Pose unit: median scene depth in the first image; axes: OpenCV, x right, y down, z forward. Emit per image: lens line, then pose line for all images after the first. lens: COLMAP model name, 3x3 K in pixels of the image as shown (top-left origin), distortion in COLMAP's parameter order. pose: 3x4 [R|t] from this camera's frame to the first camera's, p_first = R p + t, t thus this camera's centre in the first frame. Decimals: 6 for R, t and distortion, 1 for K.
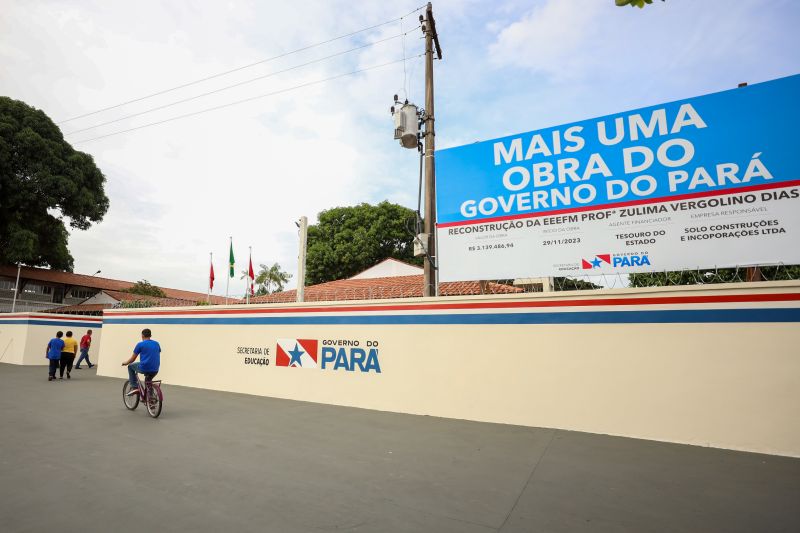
lens RADIAL K [[436.5, 0, 325.9], [0, 436.5, 267.3], [0, 0, 1]] dist [-0.041888, 0.013762]
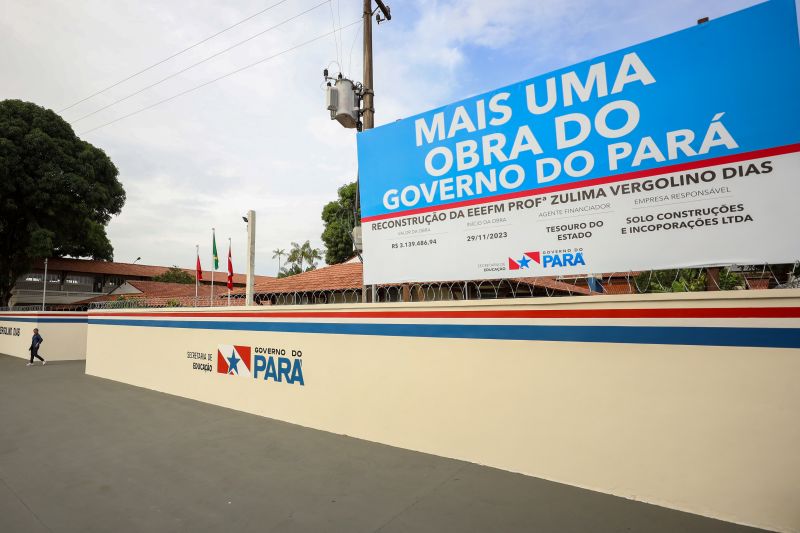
lens RADIAL K [[436.5, 0, 325.9], [0, 436.5, 267.3], [0, 0, 1]] dist [-0.041888, 0.013762]
pose [[0.991292, -0.047223, -0.122920, 0.337512], [0.055391, 0.996417, 0.063908, -0.070703], [0.119462, -0.070160, 0.990357, 0.131181]]
